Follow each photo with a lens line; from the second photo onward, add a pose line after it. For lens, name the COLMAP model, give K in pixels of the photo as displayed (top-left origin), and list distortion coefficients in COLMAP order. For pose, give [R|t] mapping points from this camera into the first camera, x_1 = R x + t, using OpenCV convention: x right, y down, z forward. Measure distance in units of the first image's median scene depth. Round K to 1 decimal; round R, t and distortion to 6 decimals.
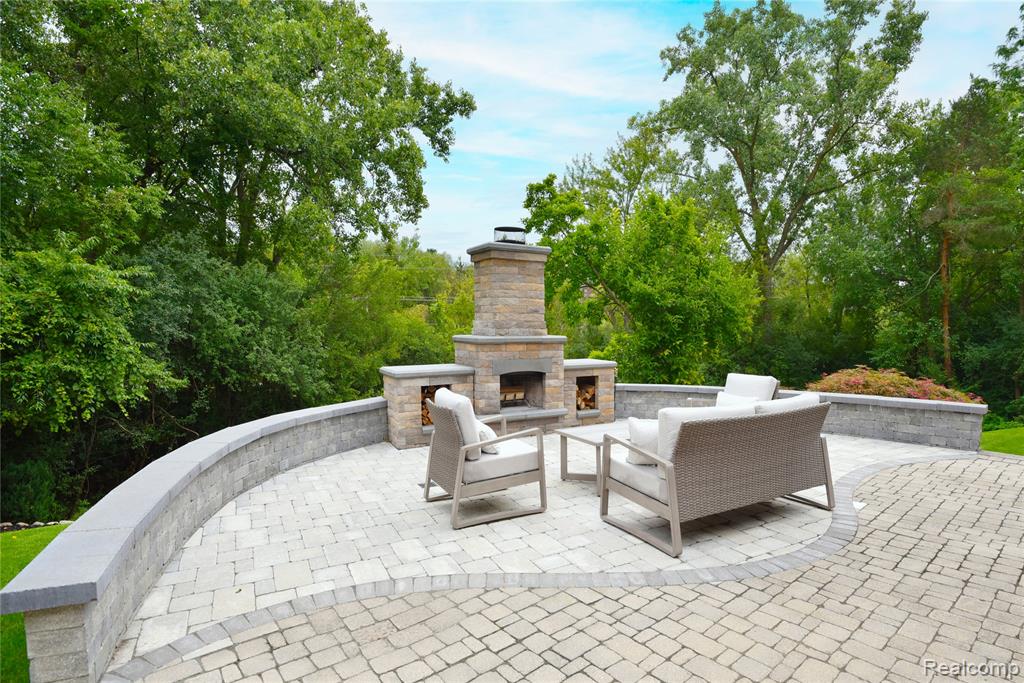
lens RADIAL K [[560.0, 0, 513.4], [0, 560.0, 352.5], [0, 0, 1]] dist [-0.025959, -0.001770]
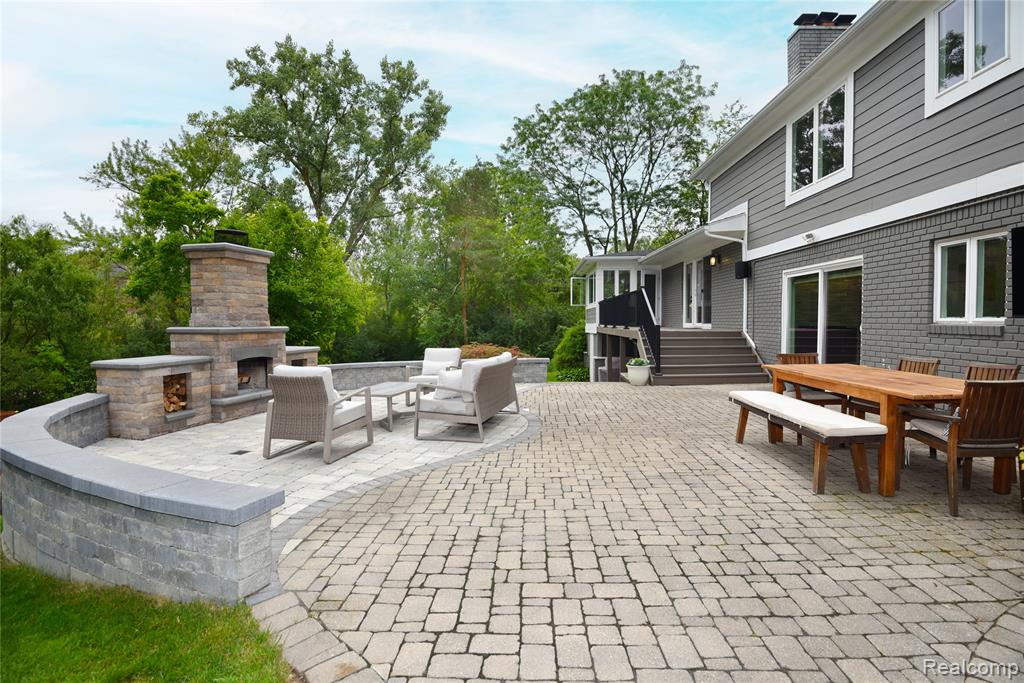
lens RADIAL K [[479.3, 0, 512.0], [0, 479.3, 341.5], [0, 0, 1]] dist [-0.023046, -0.000423]
pose [[0.707135, -0.035258, 0.706199, -0.142817], [0.039055, 0.999179, 0.010779, 0.005359], [-0.705999, 0.019959, 0.707931, -0.034853]]
